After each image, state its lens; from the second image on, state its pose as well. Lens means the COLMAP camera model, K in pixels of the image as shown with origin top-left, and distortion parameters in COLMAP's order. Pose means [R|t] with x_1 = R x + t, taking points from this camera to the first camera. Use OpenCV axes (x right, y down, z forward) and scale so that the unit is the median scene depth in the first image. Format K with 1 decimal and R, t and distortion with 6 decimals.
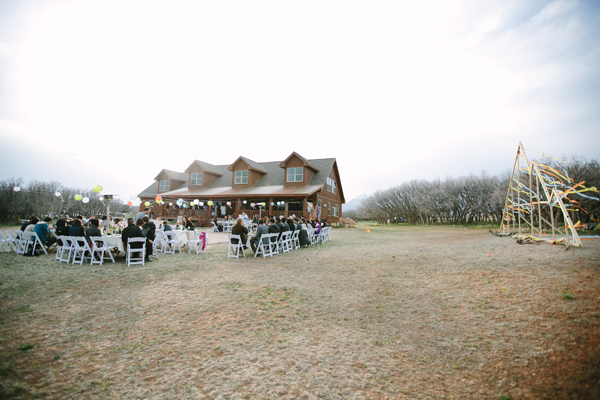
lens RADIAL K [[565.4, 0, 299.9], [0, 565.4, 200.6], [0, 0, 1]] dist [0.053272, 0.000000]
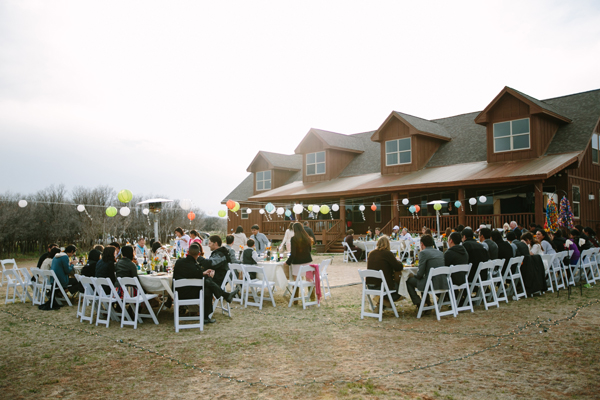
lens RADIAL K [[565.4, 0, 300.3], [0, 565.4, 195.1], [0, 0, 1]] dist [0.053272, 0.000000]
pose [[0.877374, -0.064386, -0.475468, 0.063657], [0.057987, 0.997921, -0.028131, 0.006649], [0.476291, -0.002889, 0.879283, 0.539323]]
